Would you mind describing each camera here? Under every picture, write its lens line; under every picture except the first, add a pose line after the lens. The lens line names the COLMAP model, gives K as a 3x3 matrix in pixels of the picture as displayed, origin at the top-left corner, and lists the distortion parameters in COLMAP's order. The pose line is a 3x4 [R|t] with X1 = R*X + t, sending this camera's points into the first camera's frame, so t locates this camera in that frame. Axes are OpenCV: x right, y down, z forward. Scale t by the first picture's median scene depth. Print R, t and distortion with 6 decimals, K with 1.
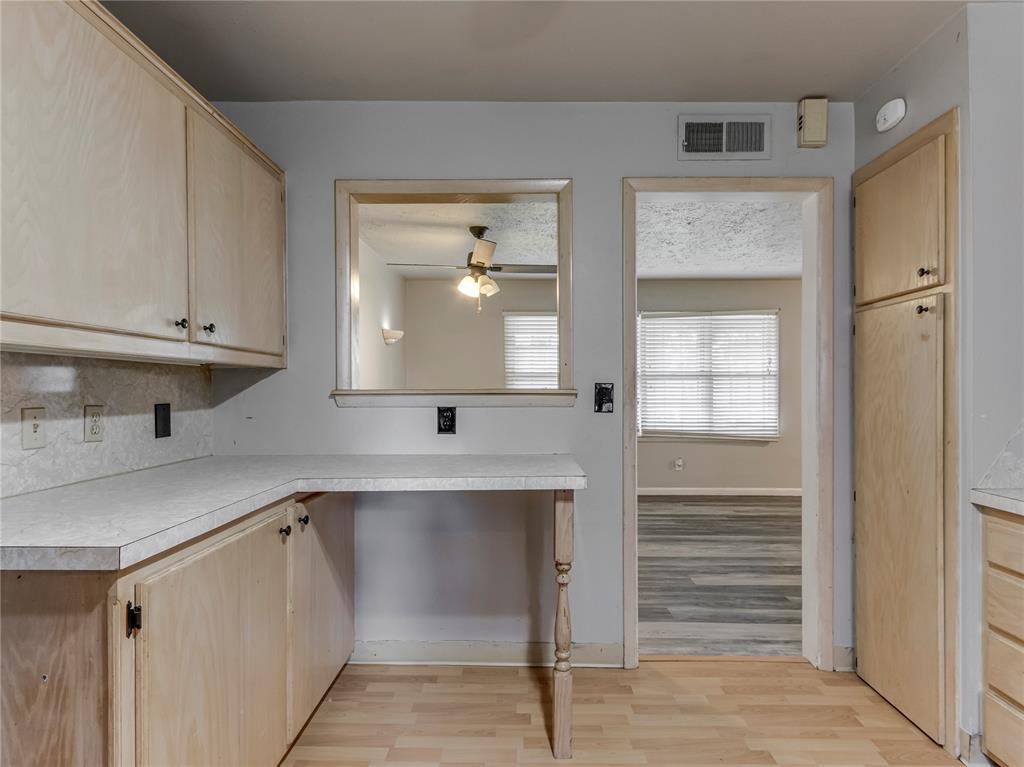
lens RADIAL K [[537.5, 0, 506.7], [0, 537.5, 391.9], [0, 0, 1]] dist [0.000910, -0.001622]
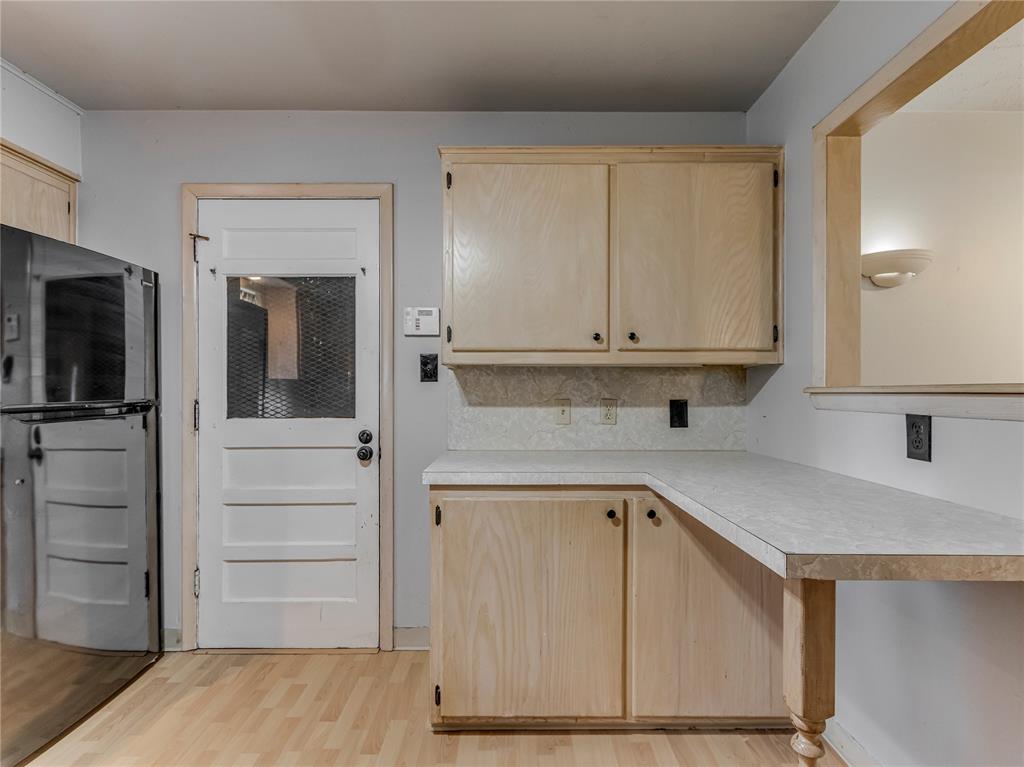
lens RADIAL K [[537.5, 0, 507.4], [0, 537.5, 389.7], [0, 0, 1]] dist [0.000910, -0.001622]
pose [[-0.009957, -0.000227, -0.999950, 0.589056], [-0.001022, 0.999999, -0.000217, 0.000569], [0.999950, 0.001019, -0.009957, 0.654201]]
